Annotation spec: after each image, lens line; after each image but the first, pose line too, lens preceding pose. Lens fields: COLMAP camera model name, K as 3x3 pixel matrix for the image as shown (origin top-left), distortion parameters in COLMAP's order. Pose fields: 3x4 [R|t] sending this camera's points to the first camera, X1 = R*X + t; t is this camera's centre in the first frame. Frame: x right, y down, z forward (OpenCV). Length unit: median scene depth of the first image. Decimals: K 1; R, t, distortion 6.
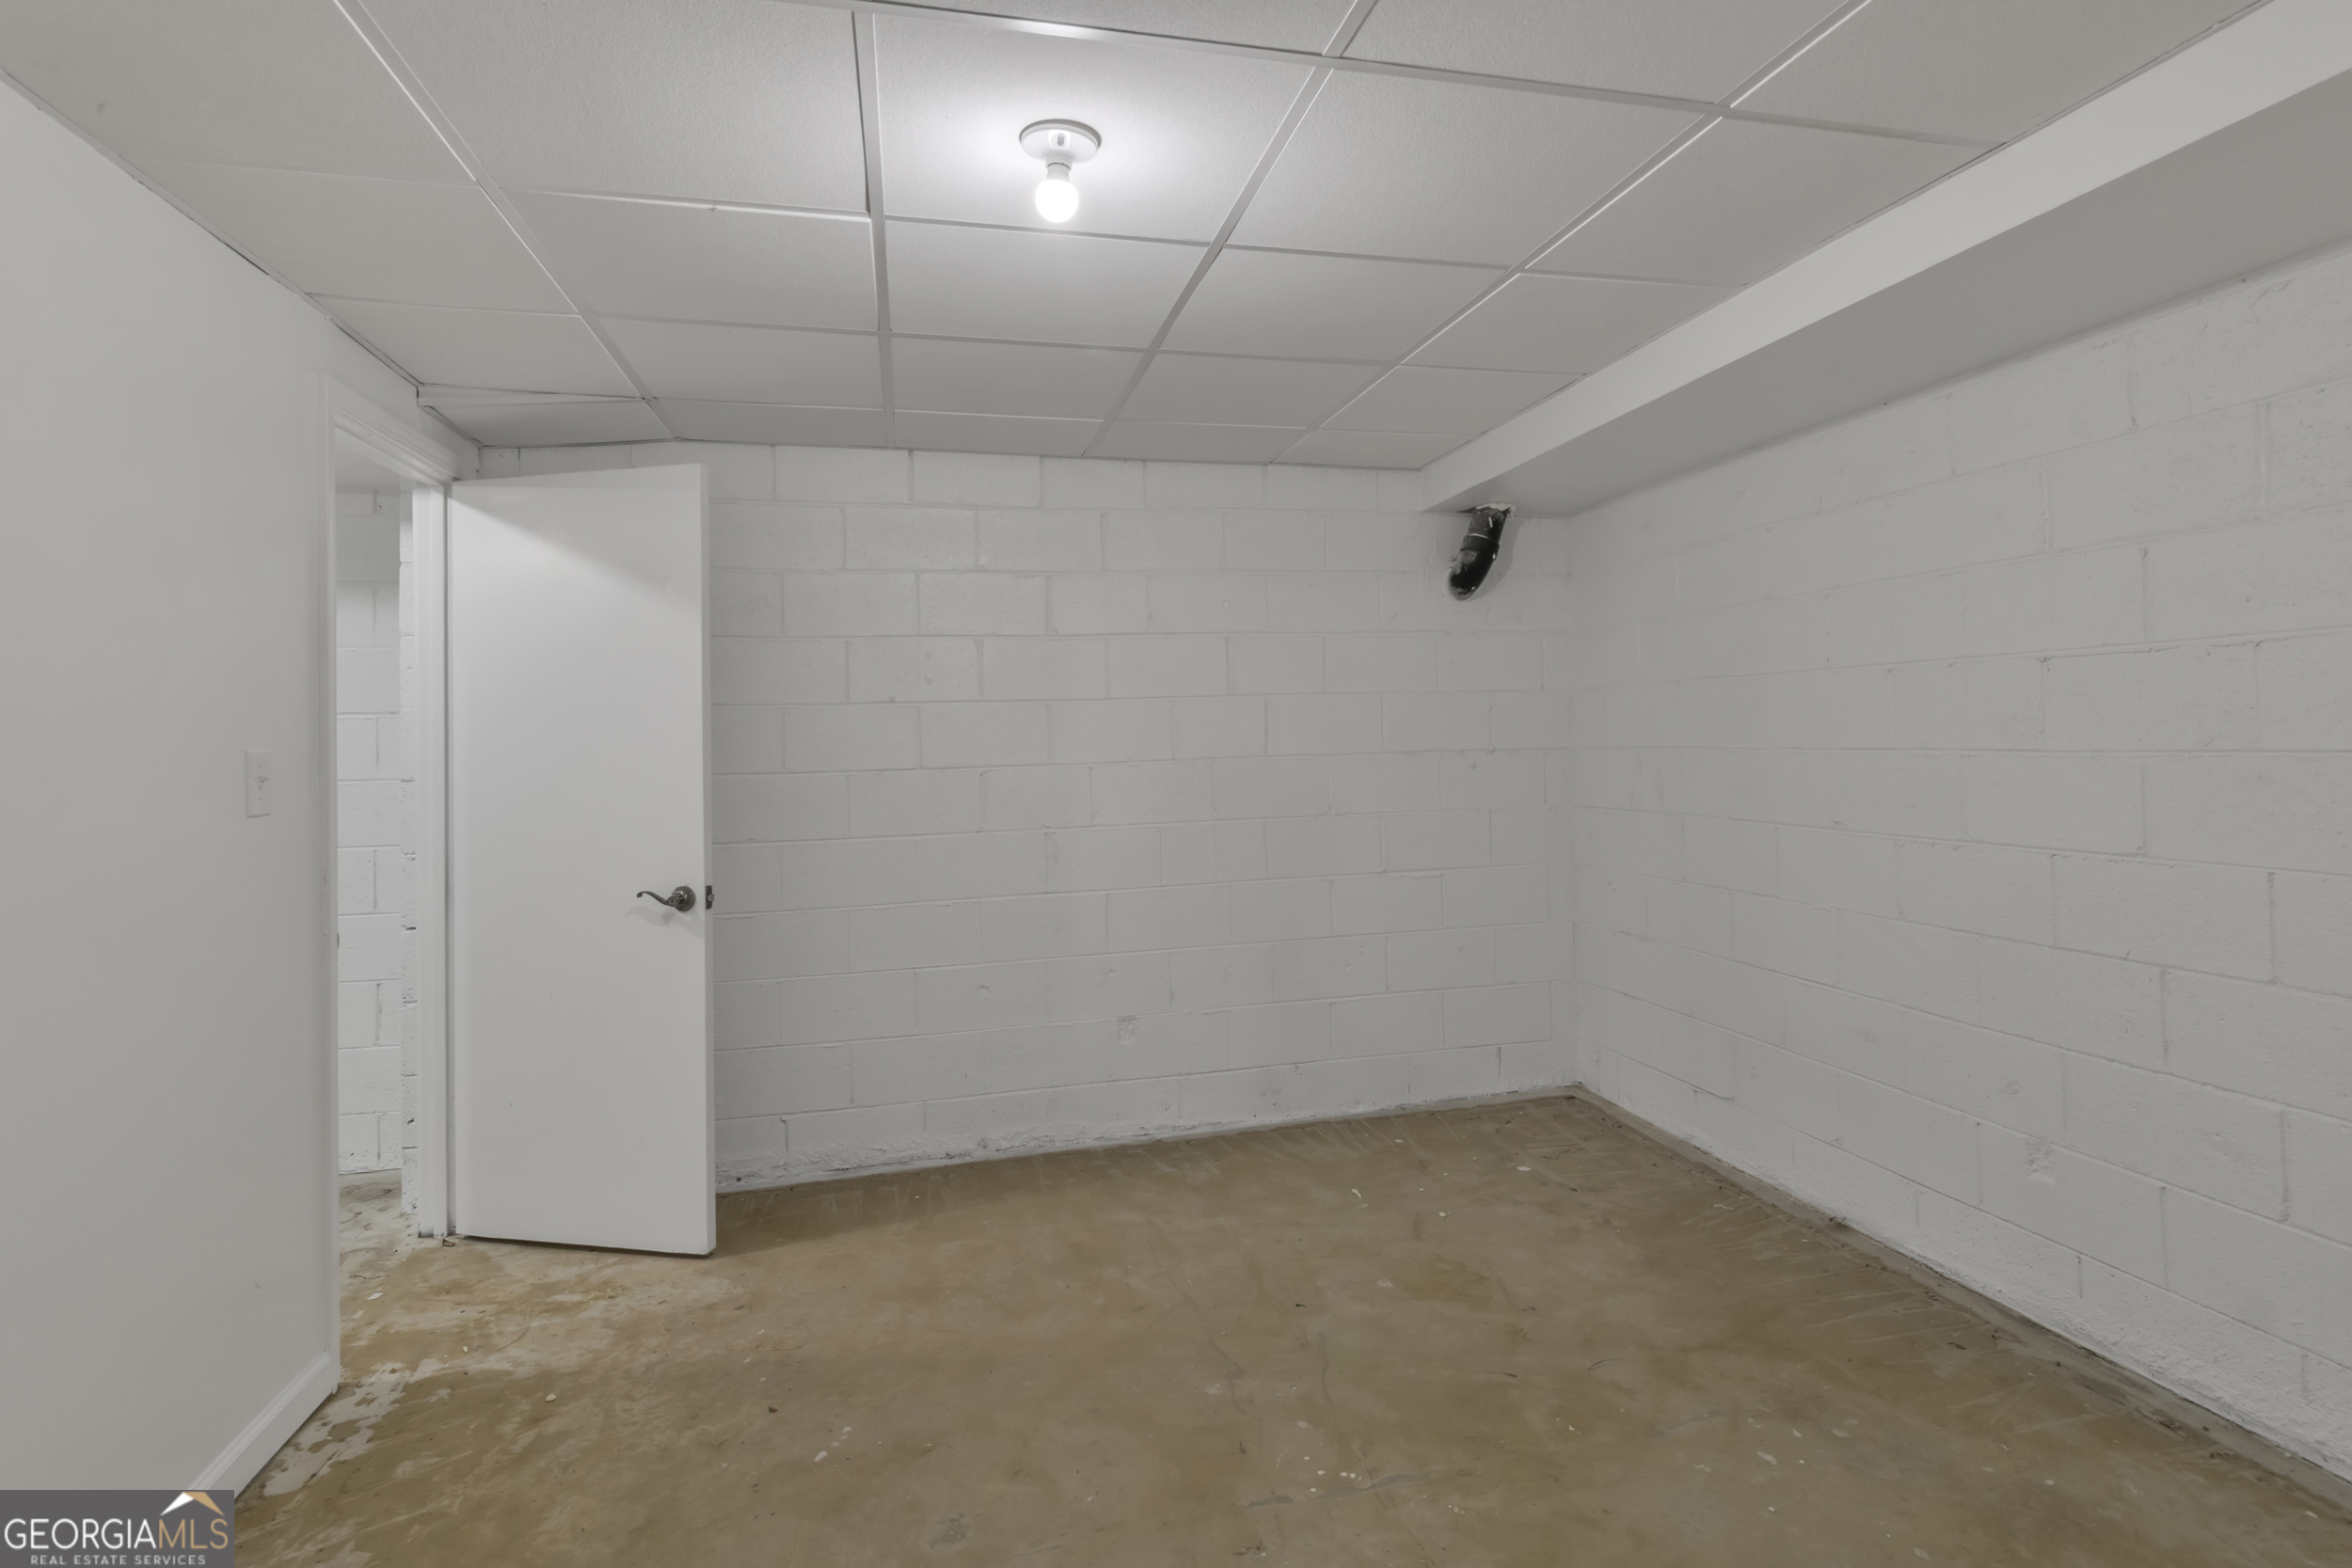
lens RADIAL K [[1113.6, 0, 1169.3], [0, 1113.6, 765.0], [0, 0, 1]] dist [0.008567, -0.001018]
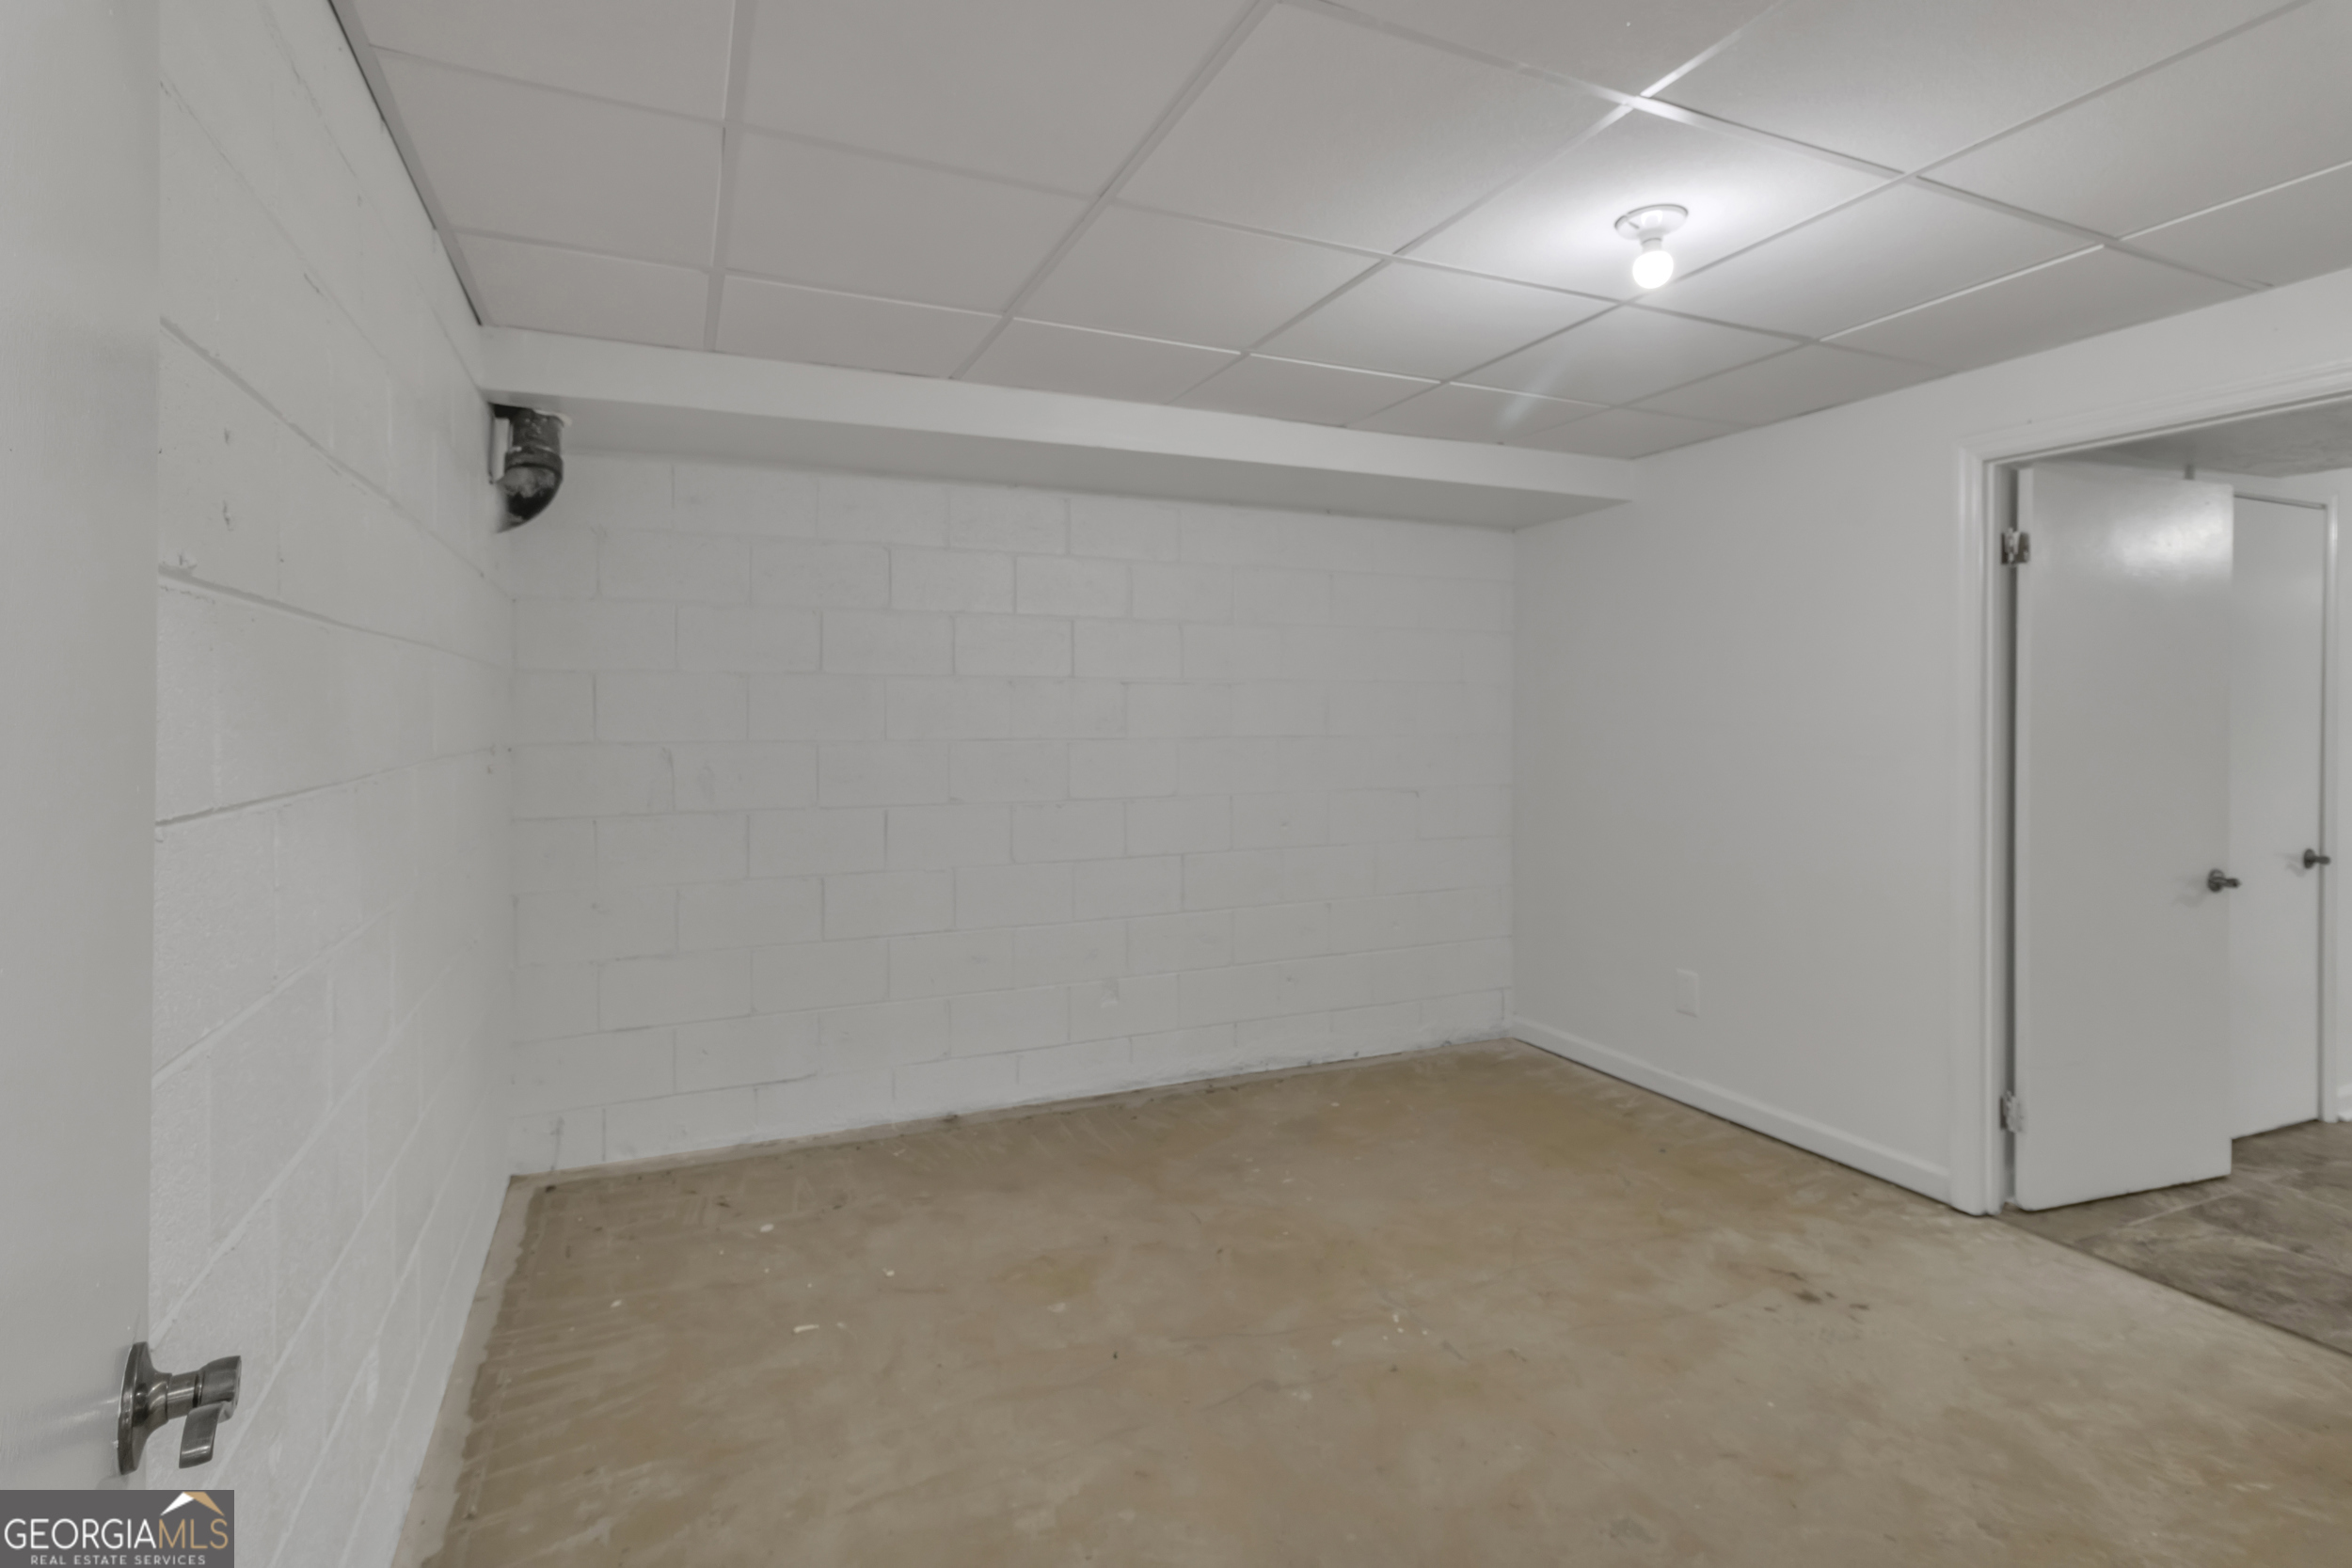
lens RADIAL K [[1113.6, 0, 1164.2], [0, 1113.6, 777.3], [0, 0, 1]] dist [0.008567, -0.001018]
pose [[-0.164780, -0.026640, 0.985971, -0.689863], [0.028416, 0.999092, 0.031743, -0.006132], [-0.985921, 0.033248, -0.163873, 0.991147]]
